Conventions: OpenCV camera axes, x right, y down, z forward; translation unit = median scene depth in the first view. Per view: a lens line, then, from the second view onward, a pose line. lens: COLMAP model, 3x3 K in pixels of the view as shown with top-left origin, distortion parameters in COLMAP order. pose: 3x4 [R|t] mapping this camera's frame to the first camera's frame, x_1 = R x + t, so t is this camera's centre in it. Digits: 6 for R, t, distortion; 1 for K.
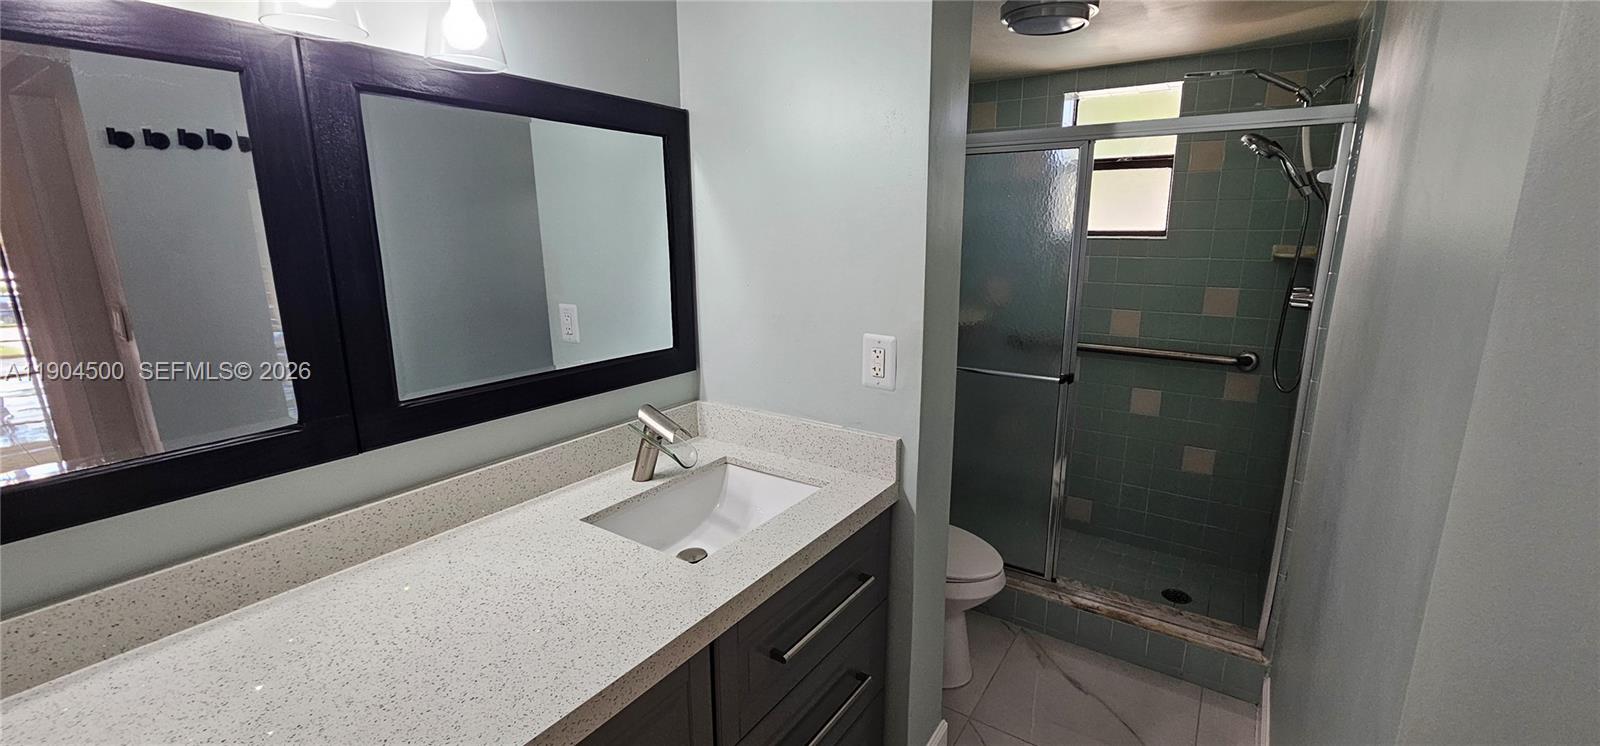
lens RADIAL K [[653.5, 0, 798.7], [0, 653.5, 379.9], [0, 0, 1]] dist [0.003230, -0.000741]
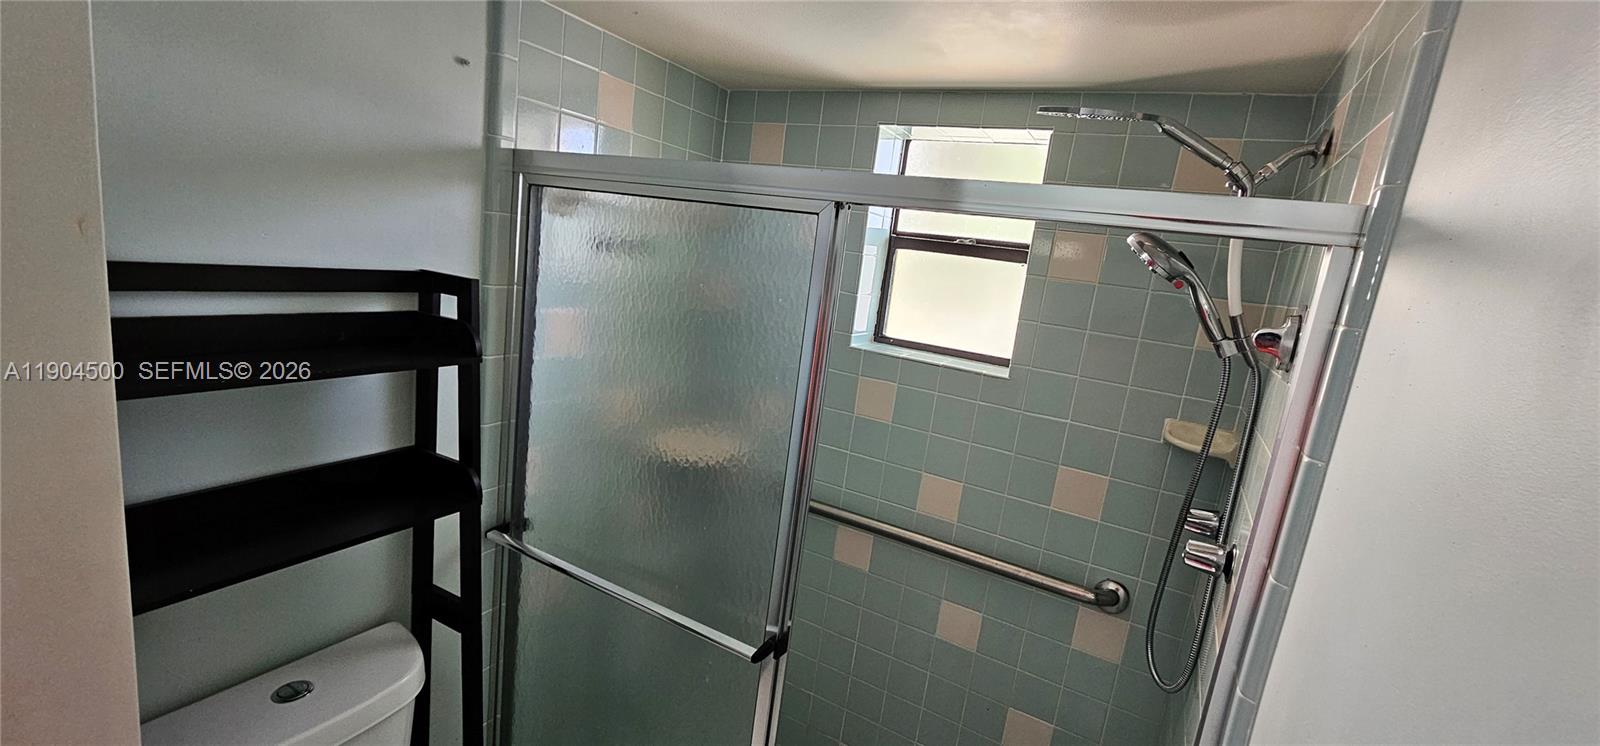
lens RADIAL K [[653.5, 0, 801.7], [0, 653.5, 365.6], [0, 0, 1]] dist [0.003230, -0.000741]
pose [[0.985867, 0.121904, 0.114913, 0.316199], [-0.115259, 0.991347, -0.062823, -0.174076], [-0.121577, 0.048691, 0.991387, 0.436976]]
